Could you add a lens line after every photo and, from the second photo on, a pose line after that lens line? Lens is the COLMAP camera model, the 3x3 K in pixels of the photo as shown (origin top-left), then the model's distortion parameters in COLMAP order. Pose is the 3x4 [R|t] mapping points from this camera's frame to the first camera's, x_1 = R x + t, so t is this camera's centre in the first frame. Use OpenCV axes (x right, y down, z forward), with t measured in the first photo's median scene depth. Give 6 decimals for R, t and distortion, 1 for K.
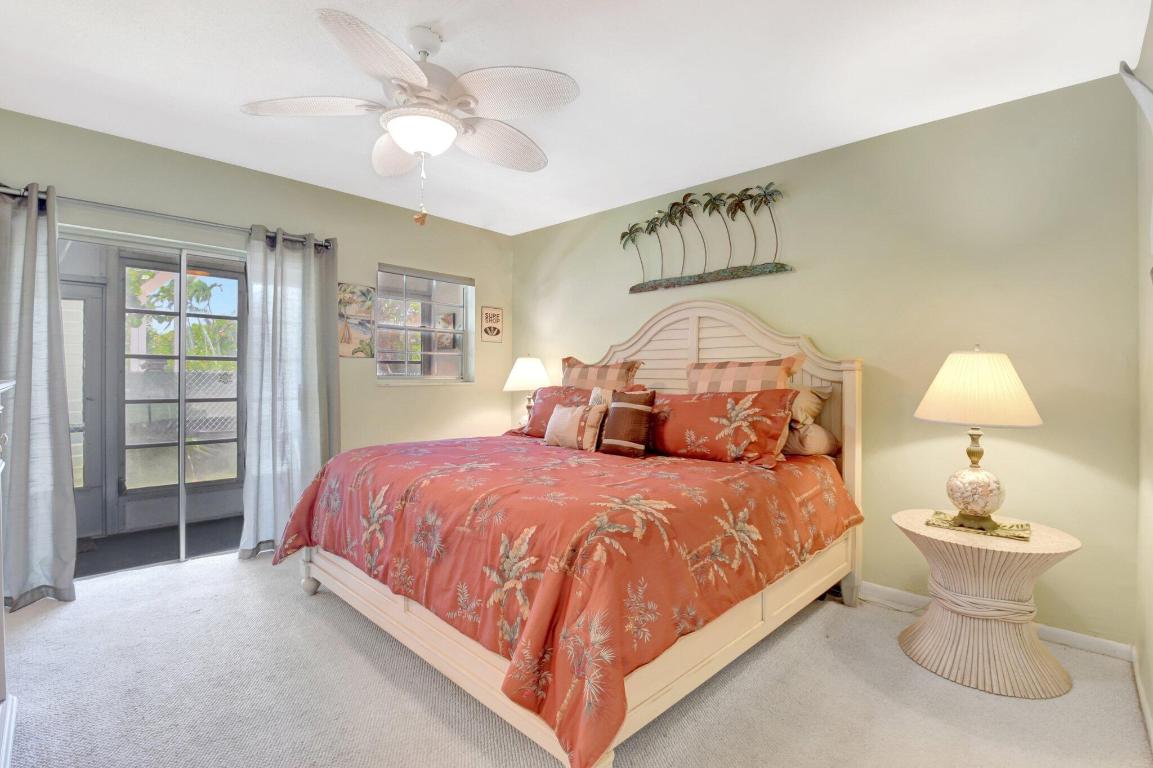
lens RADIAL K [[527.4, 0, 543.9], [0, 527.4, 378.7], [0, 0, 1]] dist [-0.001105, -0.000146]
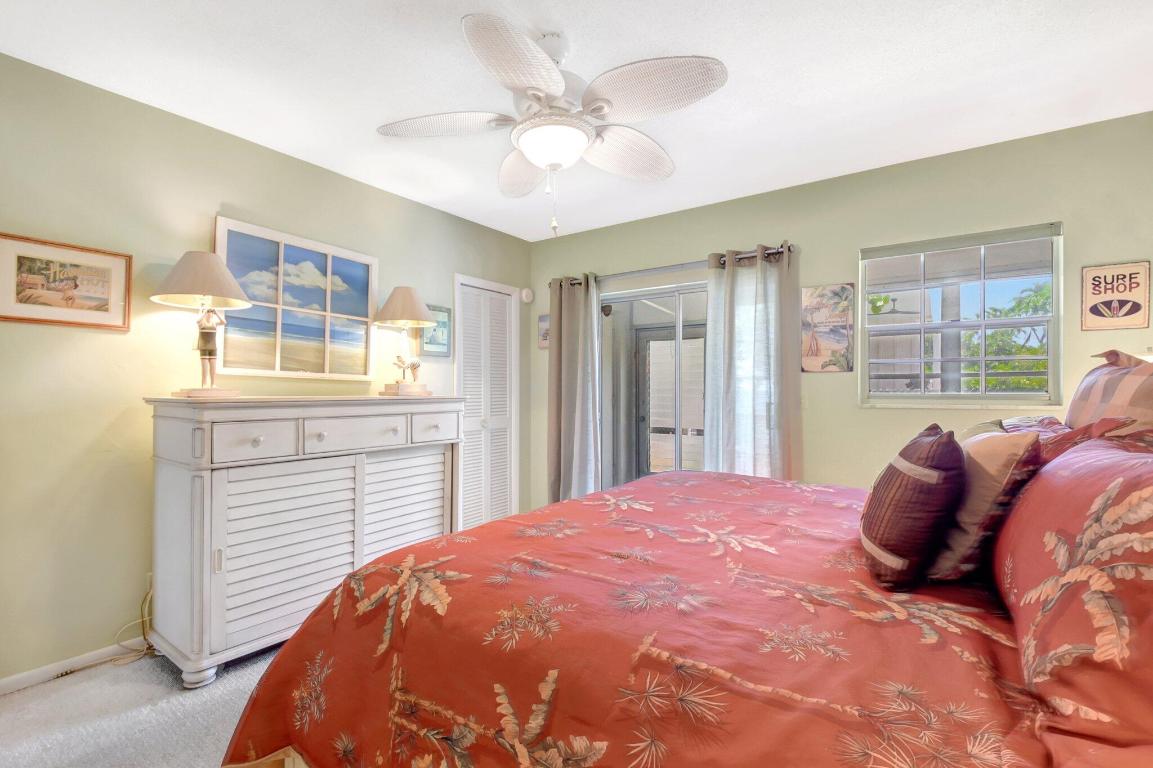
lens RADIAL K [[509.1, 0, 571.5], [0, 509.1, 396.3], [0, 0, 1]] dist [0.045762, -0.031919]
pose [[0.182256, 0.002414, -0.983248, 0.462540], [-0.003587, 0.999992, 0.001790, -0.002579], [0.983245, 0.003201, 0.182263, 0.565241]]
